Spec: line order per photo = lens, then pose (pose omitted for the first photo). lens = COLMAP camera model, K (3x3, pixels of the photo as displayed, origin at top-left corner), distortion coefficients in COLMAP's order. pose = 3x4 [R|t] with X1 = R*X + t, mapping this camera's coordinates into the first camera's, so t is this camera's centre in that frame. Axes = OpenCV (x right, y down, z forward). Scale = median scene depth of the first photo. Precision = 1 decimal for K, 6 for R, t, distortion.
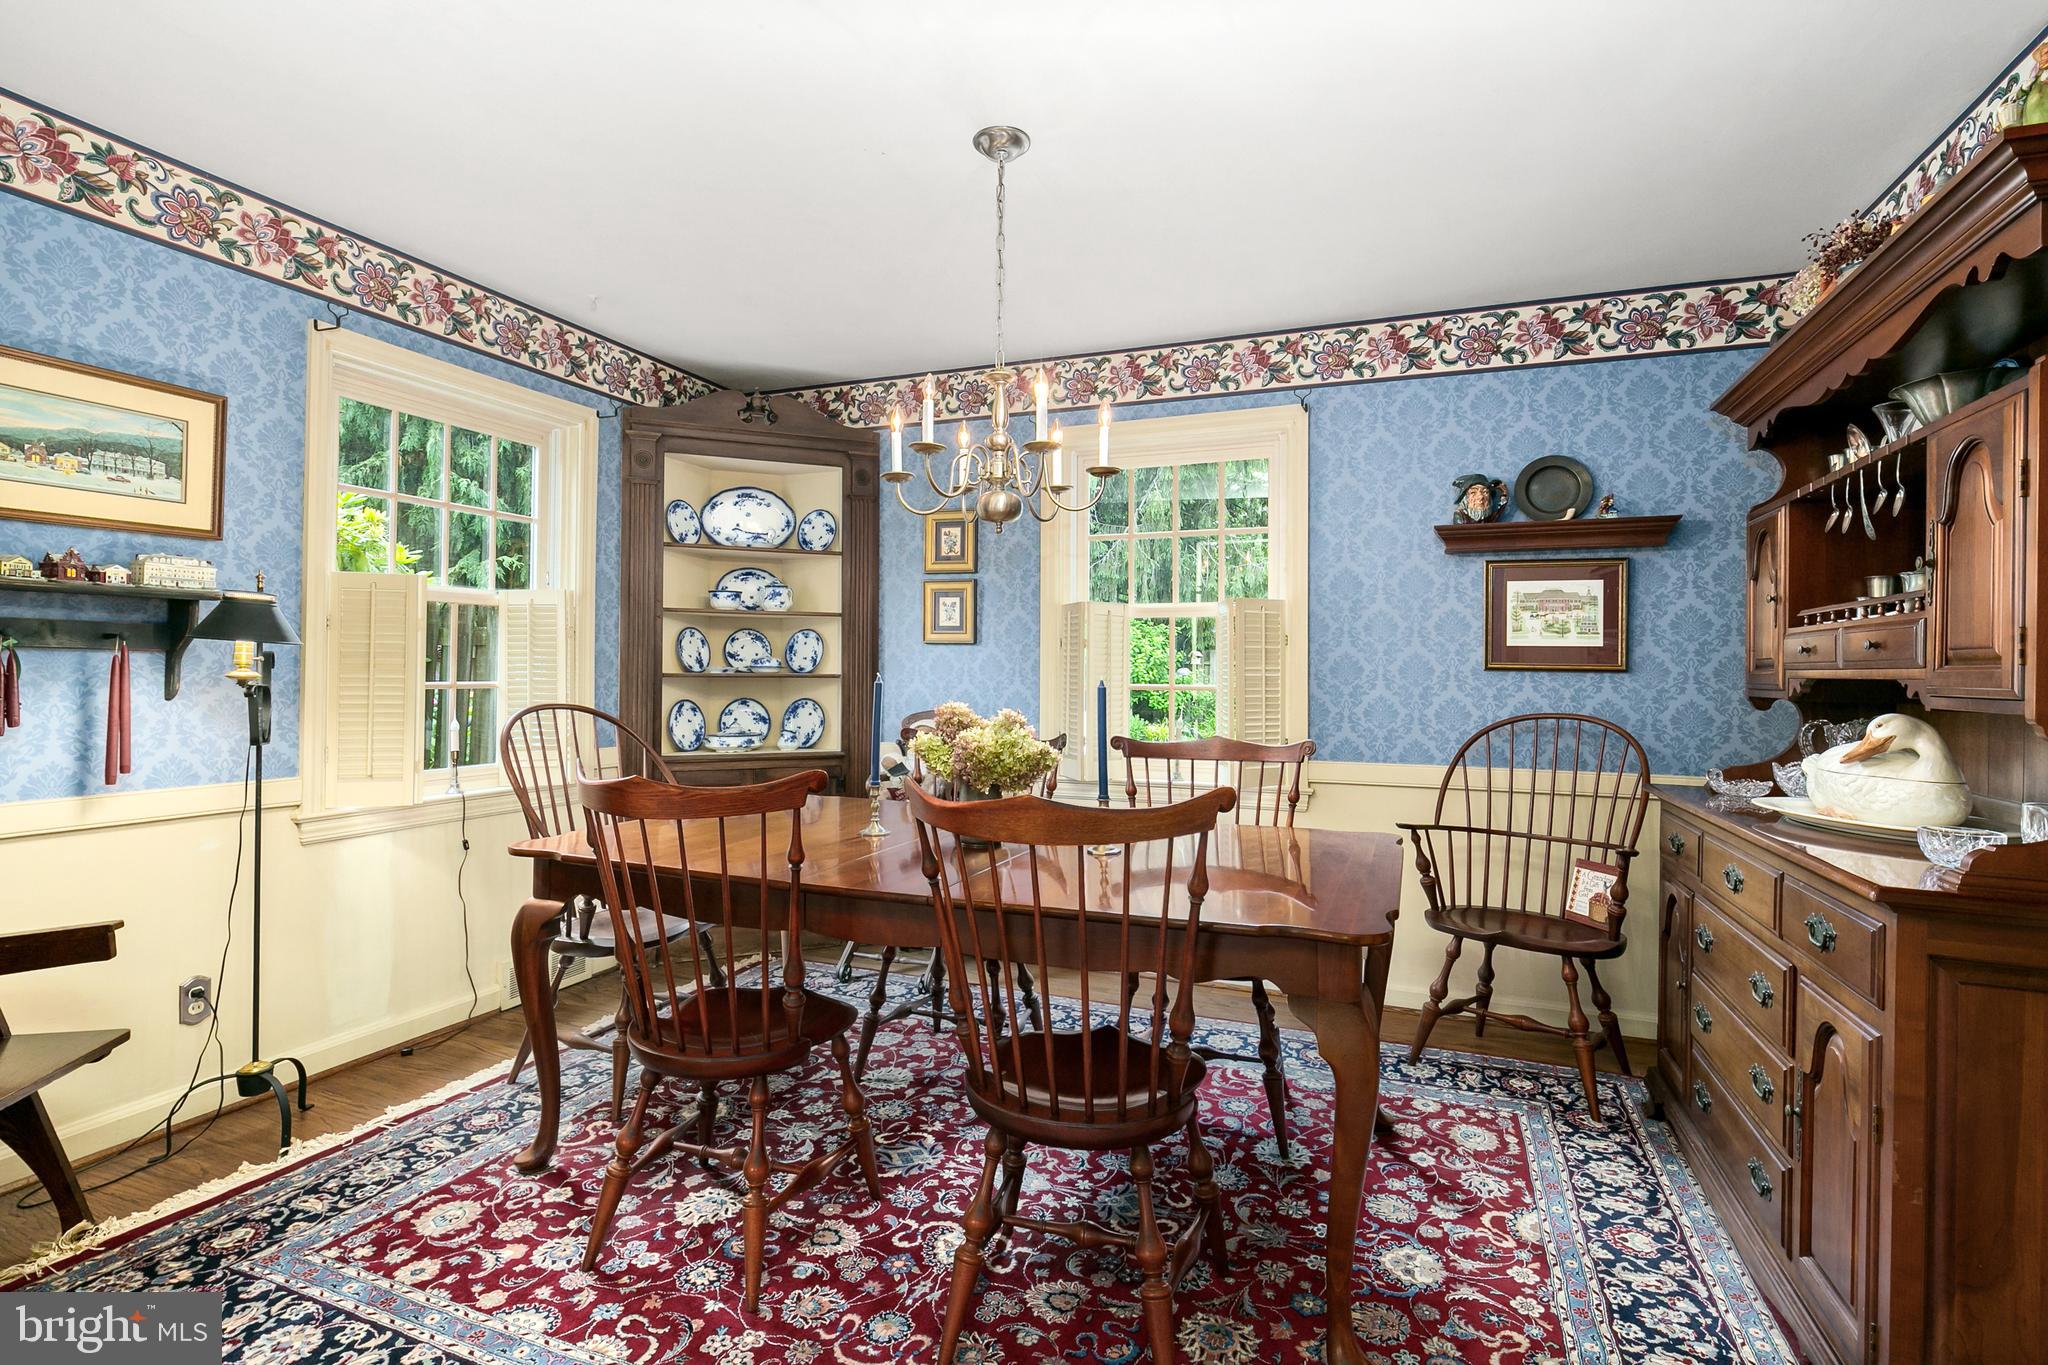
lens RADIAL K [[975.4, 0, 1024.0], [0, 975.4, 682.5], [0, 0, 1]] dist [-0.000567, -0.000085]
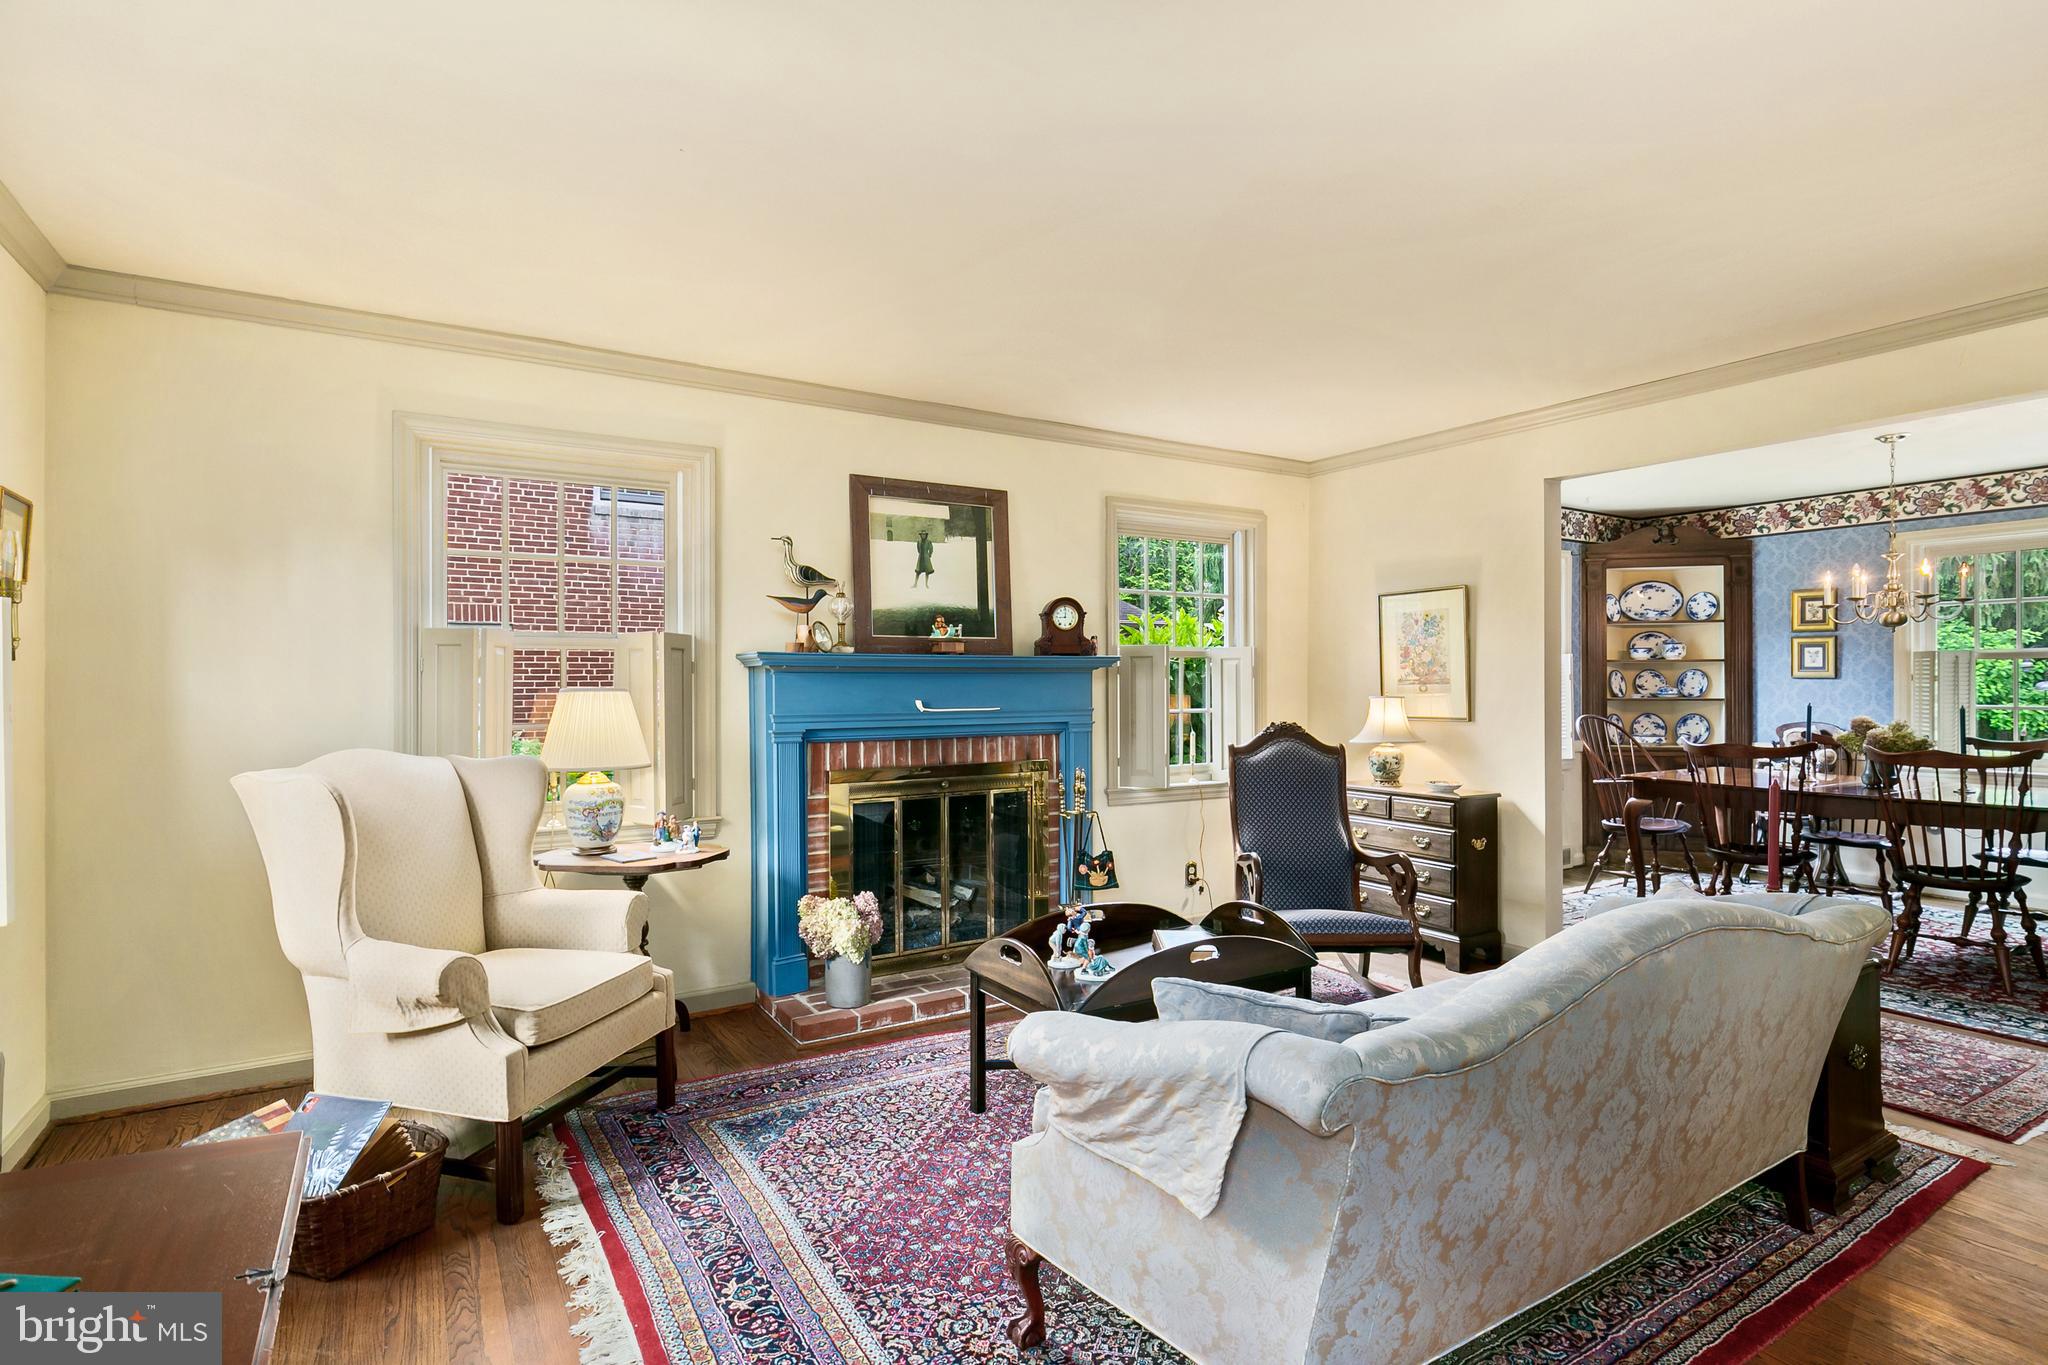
lens RADIAL K [[1015.9, 0, 1030.6], [0, 1015.9, 683.0], [0, 0, 1]] dist [0.000831, -0.000821]
pose [[0.809167, -0.006643, -0.587541, -0.130707], [-0.002589, 0.999886, -0.014870, -0.005891], [0.587573, 0.013553, 0.809058, -0.967628]]
